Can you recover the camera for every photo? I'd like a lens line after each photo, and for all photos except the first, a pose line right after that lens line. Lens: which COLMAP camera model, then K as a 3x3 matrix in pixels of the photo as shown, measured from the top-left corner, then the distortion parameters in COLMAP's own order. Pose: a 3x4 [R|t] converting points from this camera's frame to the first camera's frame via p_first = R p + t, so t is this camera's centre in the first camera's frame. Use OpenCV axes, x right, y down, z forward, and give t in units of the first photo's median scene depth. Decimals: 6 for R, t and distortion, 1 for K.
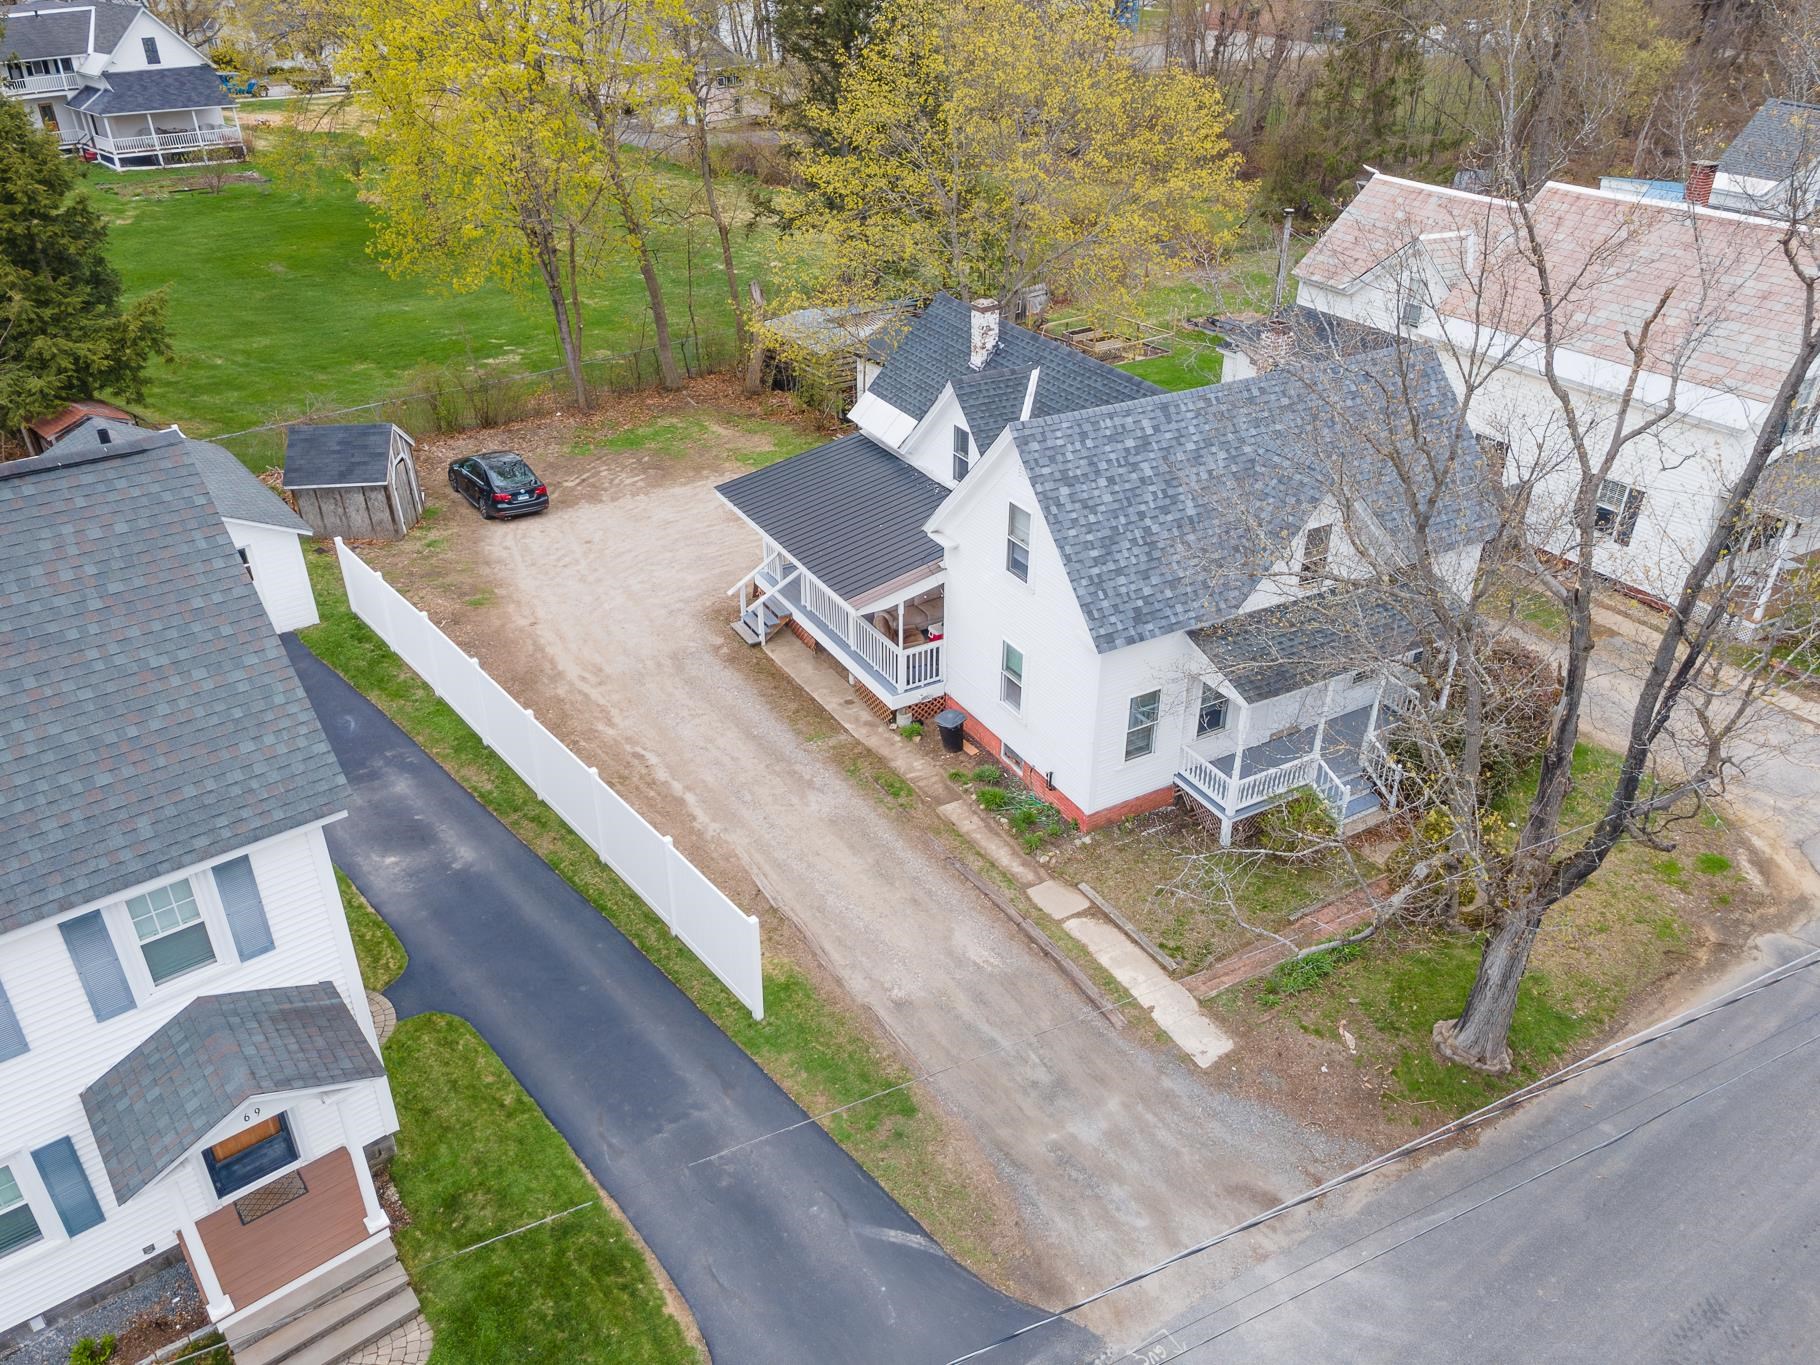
lens RADIAL K [[1329.9, 0, 909.7], [0, 1329.9, 669.4], [0, 0, 1]] dist [0.028616, 0.025522]
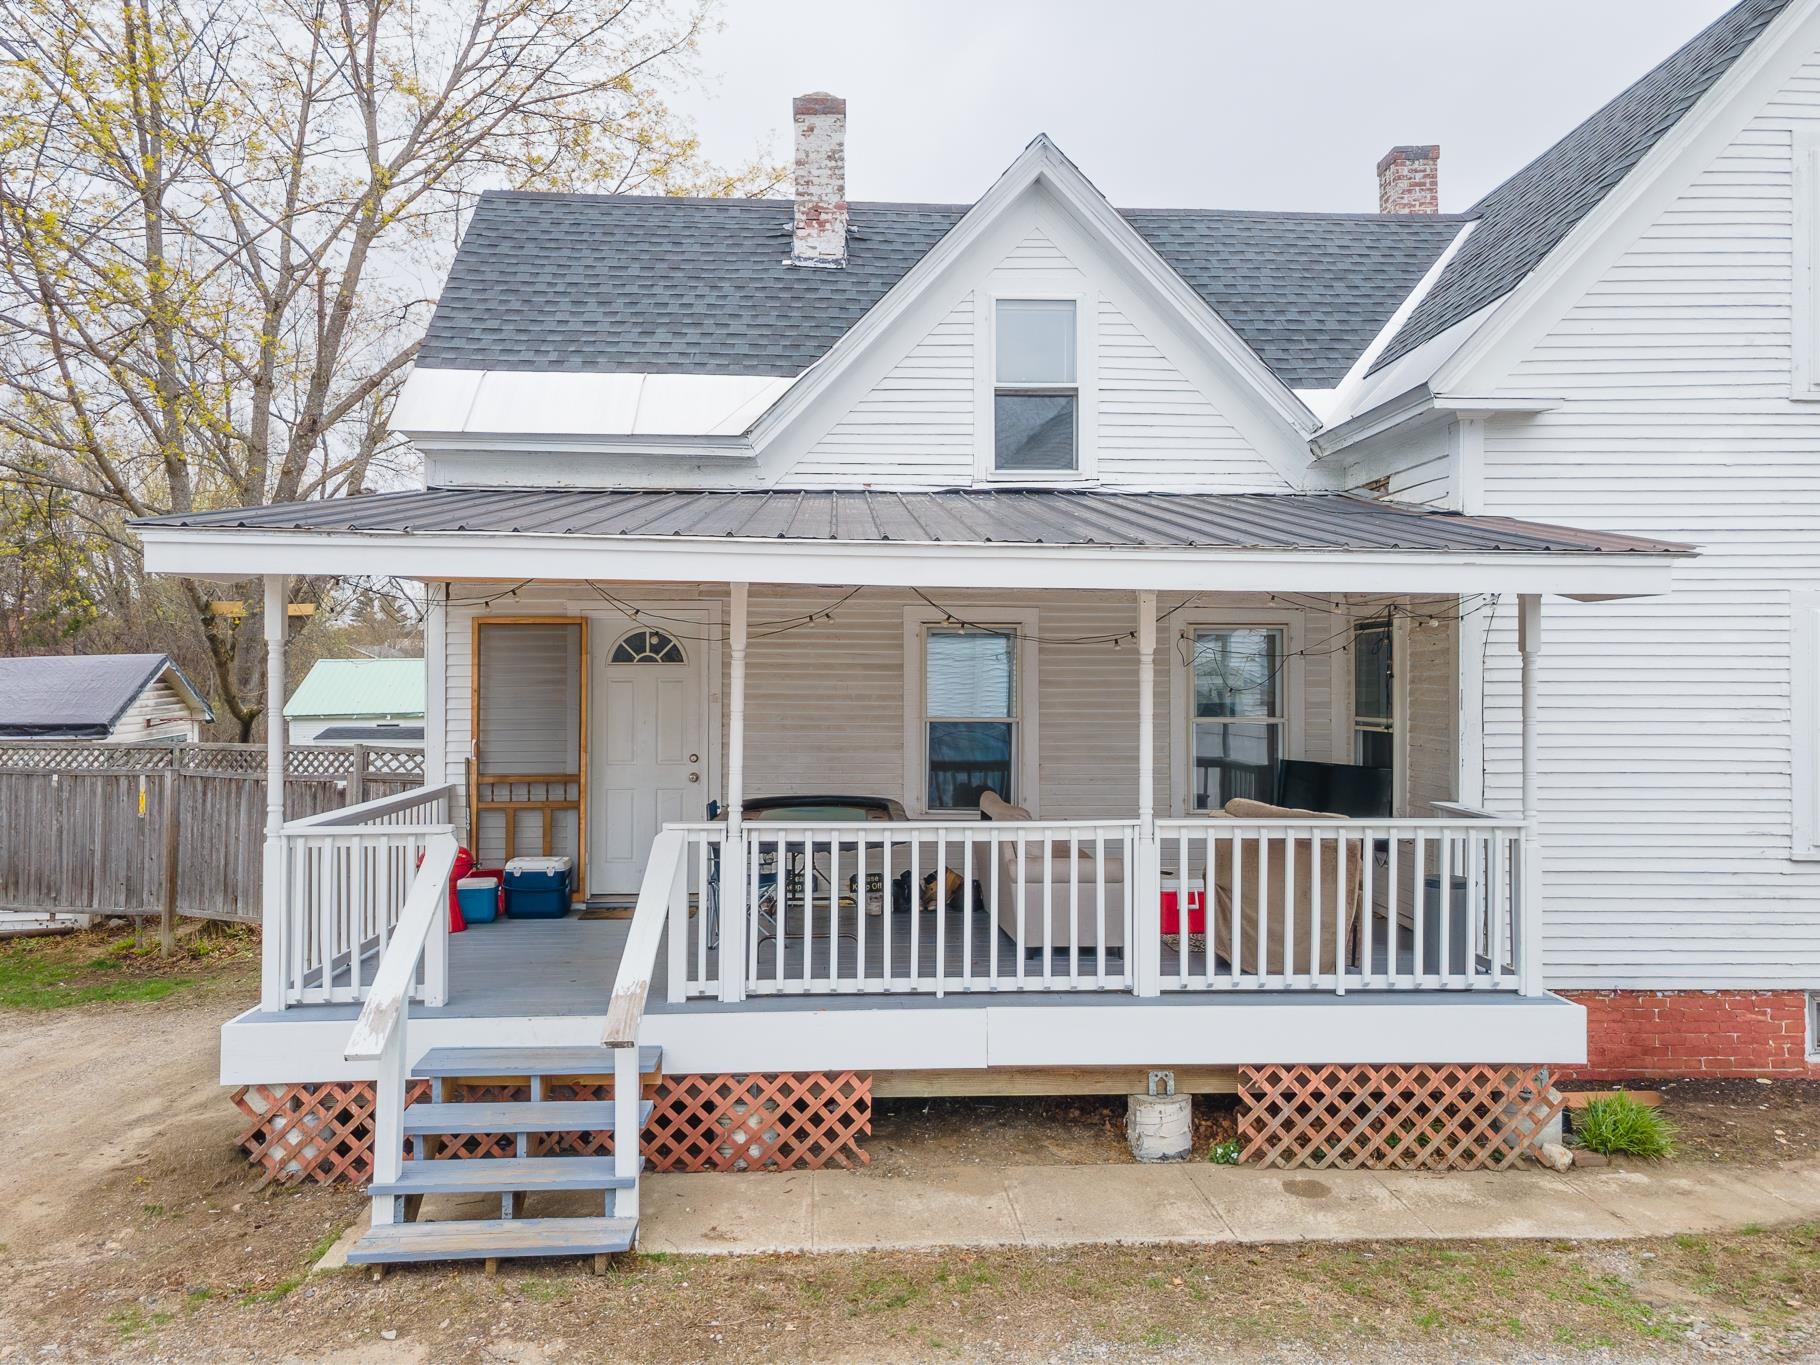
lens RADIAL K [[1336.0, 0, 910.6], [0, 1336.0, 662.8], [0, 0, 1]] dist [0.034051, 0.004039]
pose [[0.461450, 0.004431, 0.887155, -0.338174], [0.445762, 0.863434, -0.236174, -0.034670], [-0.767046, 0.504443, 0.396457, 1.088940]]
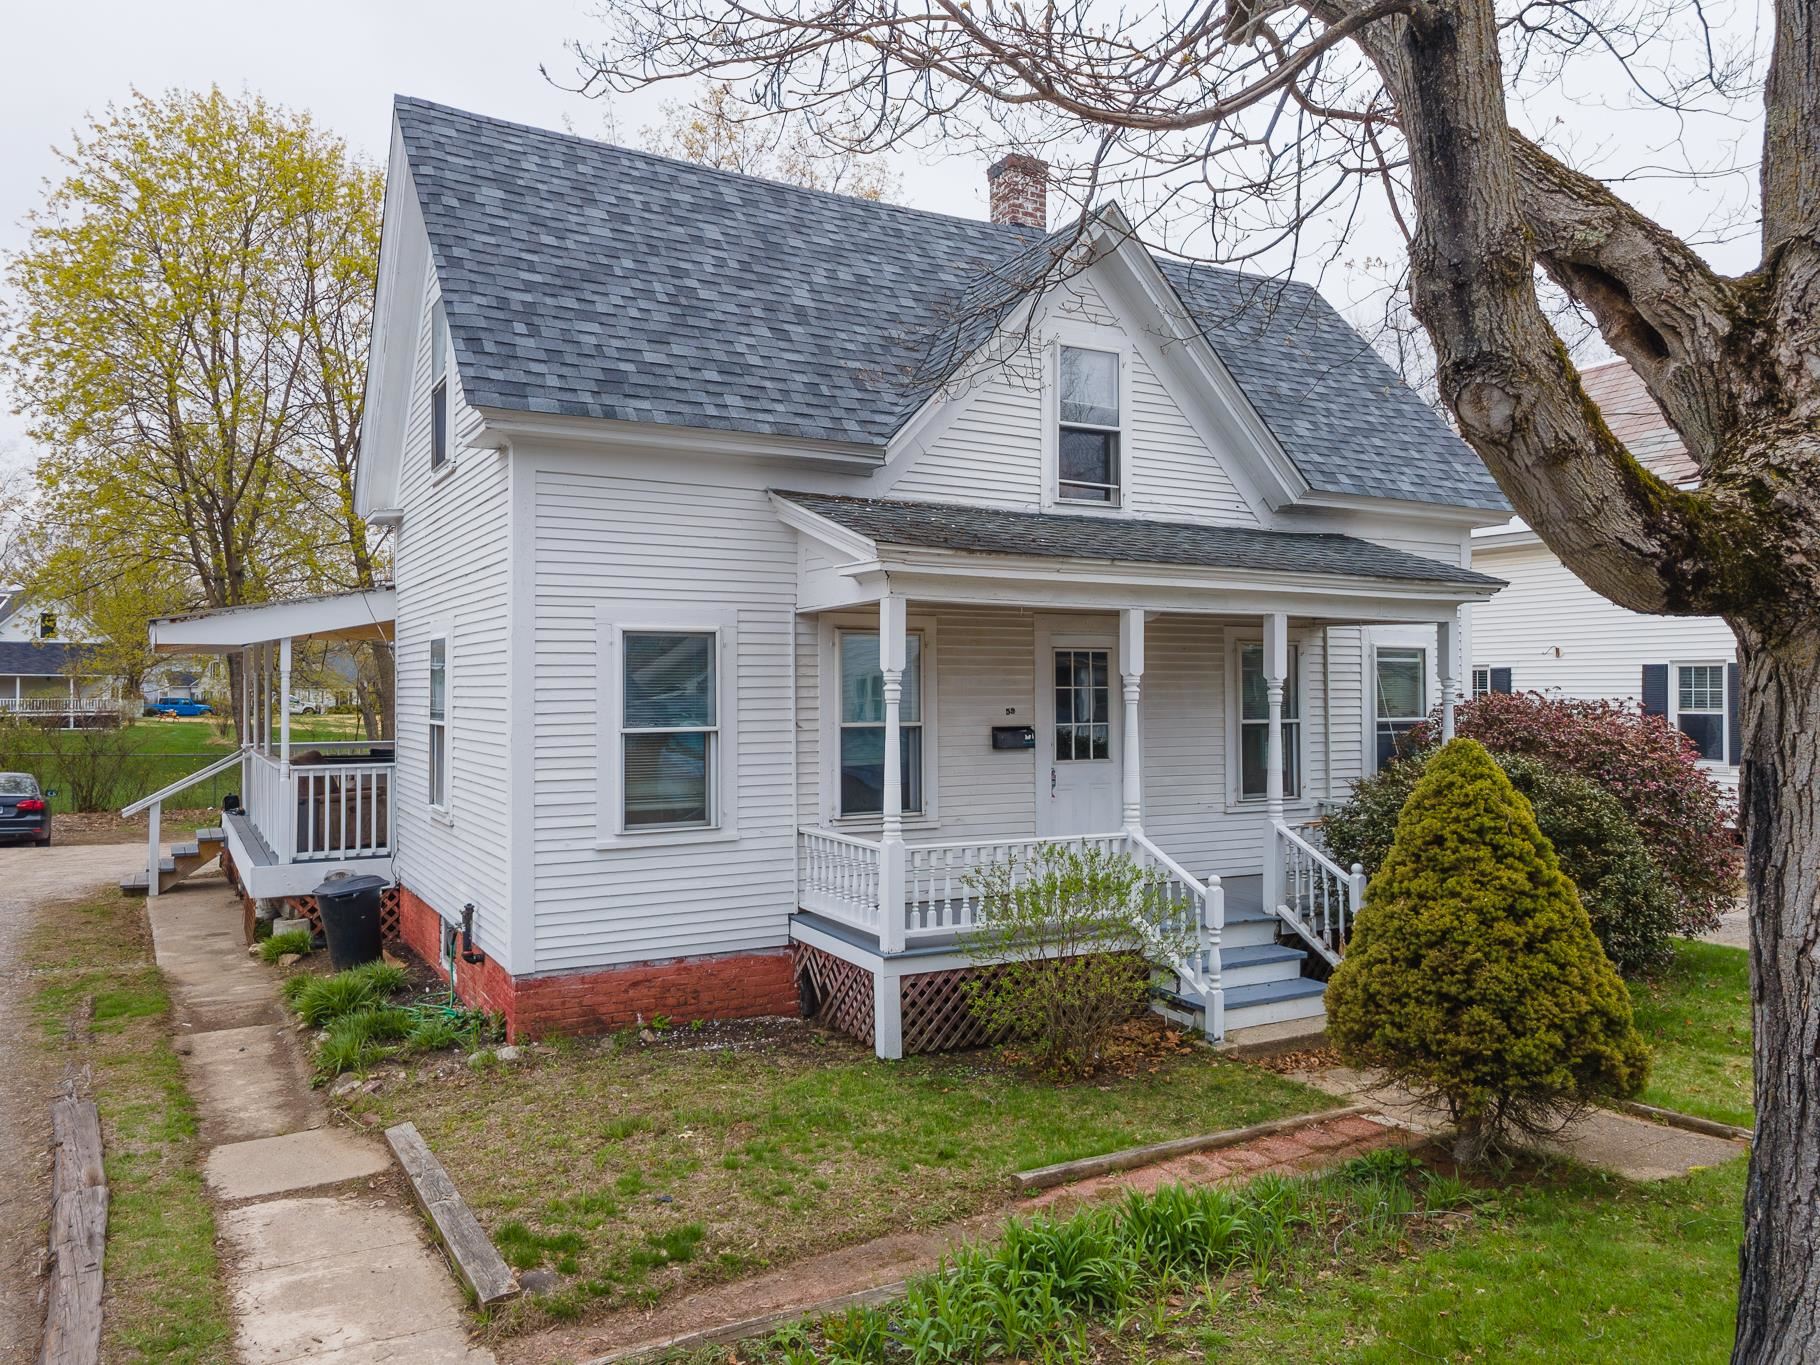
lens RADIAL K [[1336.0, 0, 910.6], [0, 1336.0, 662.8], [0, 0, 1]] dist [0.034051, 0.004039]
pose [[0.999906, -0.003005, -0.013389, 0.247491], [-0.004365, 0.855377, -0.517987, 0.225522], [0.013010, 0.517997, 0.855284, 0.646681]]
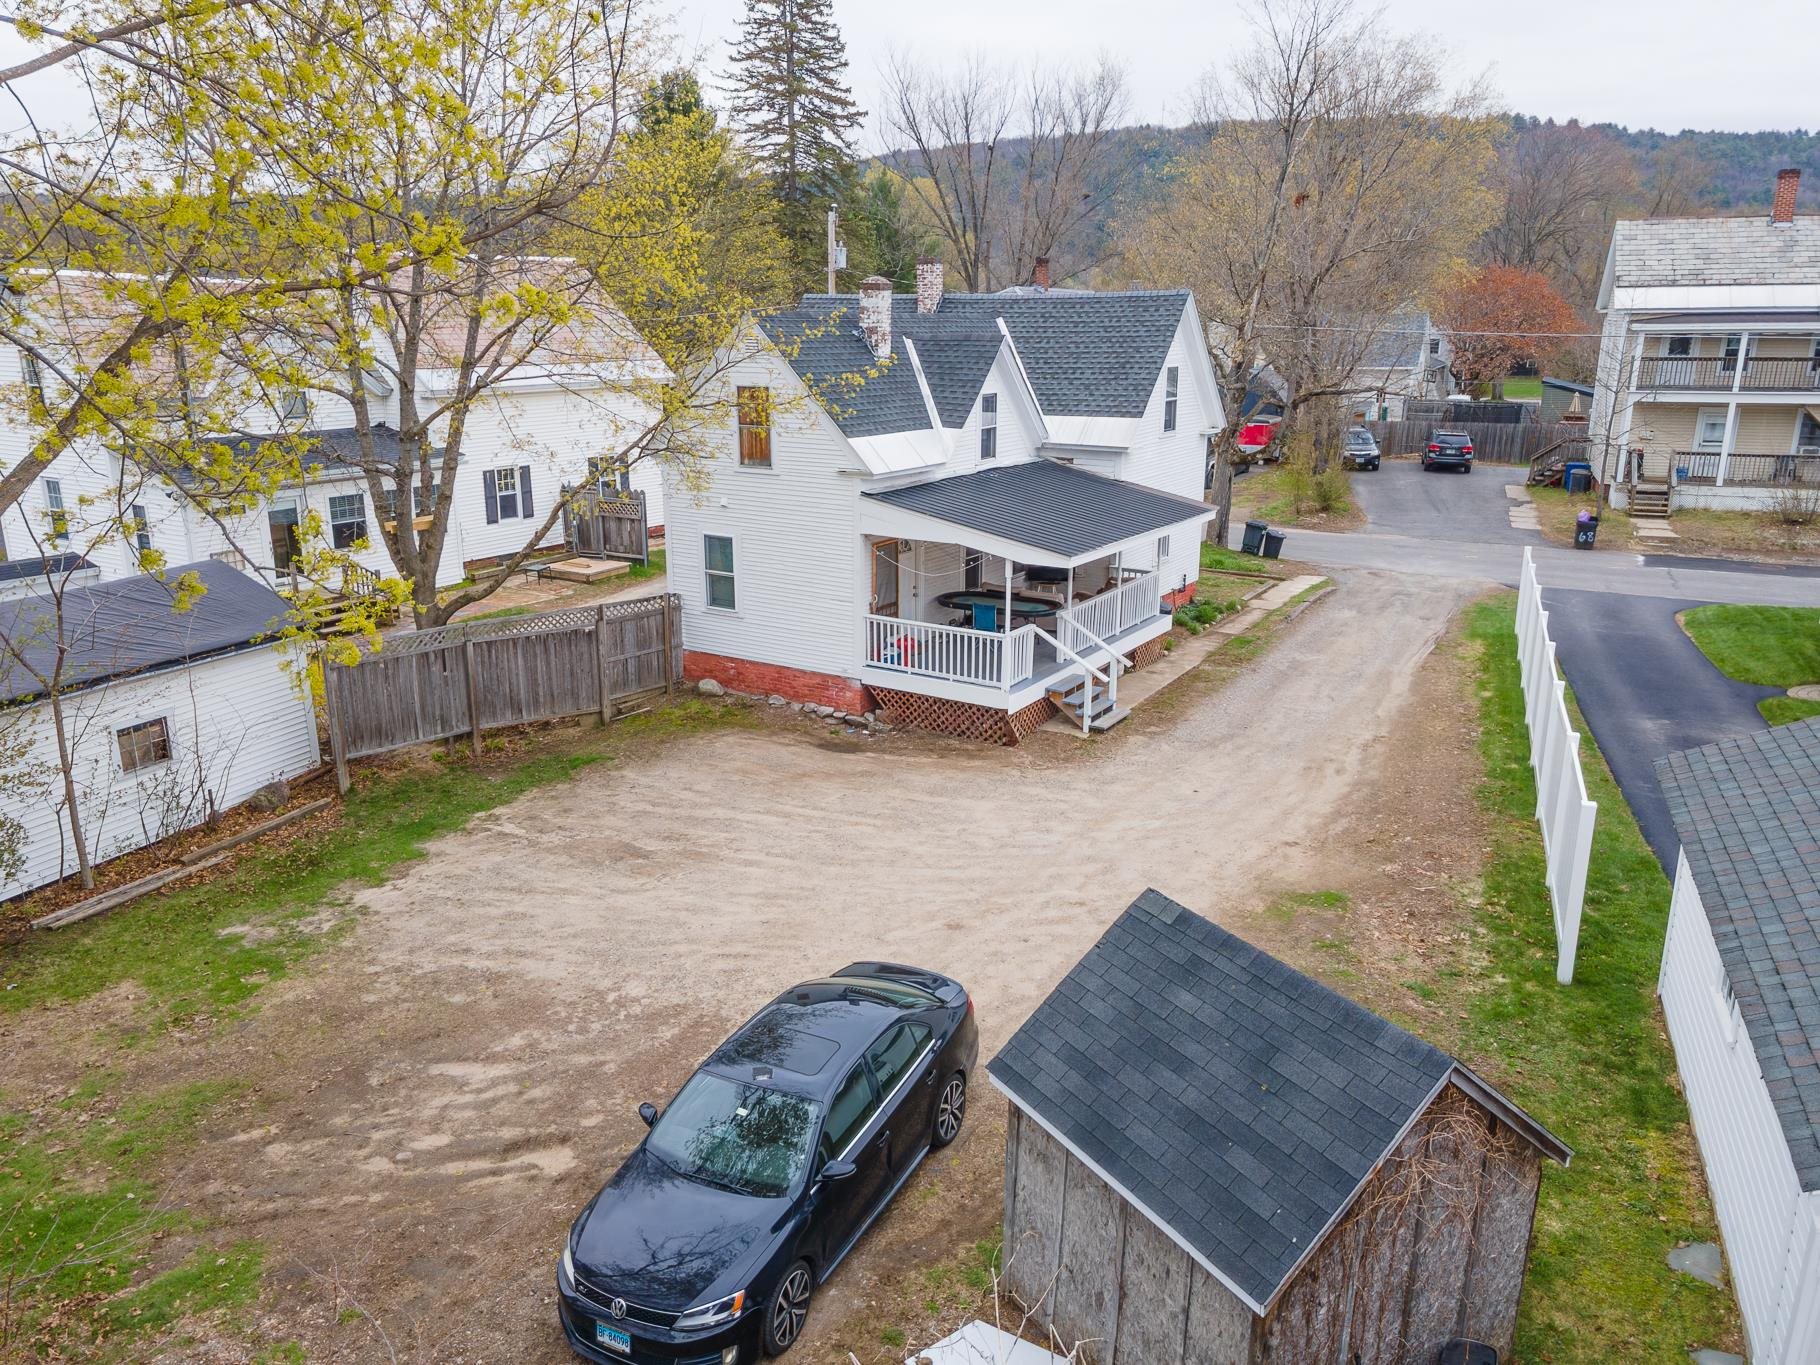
lens RADIAL K [[1329.9, 0, 909.7], [0, 1329.9, 669.4], [0, 0, 1]] dist [0.028616, 0.025522]
pose [[-0.473152, -0.229333, 0.850608, -0.884070], [0.438274, 0.776291, 0.453087, -0.550719], [-0.764227, 0.587179, -0.266793, 1.629927]]
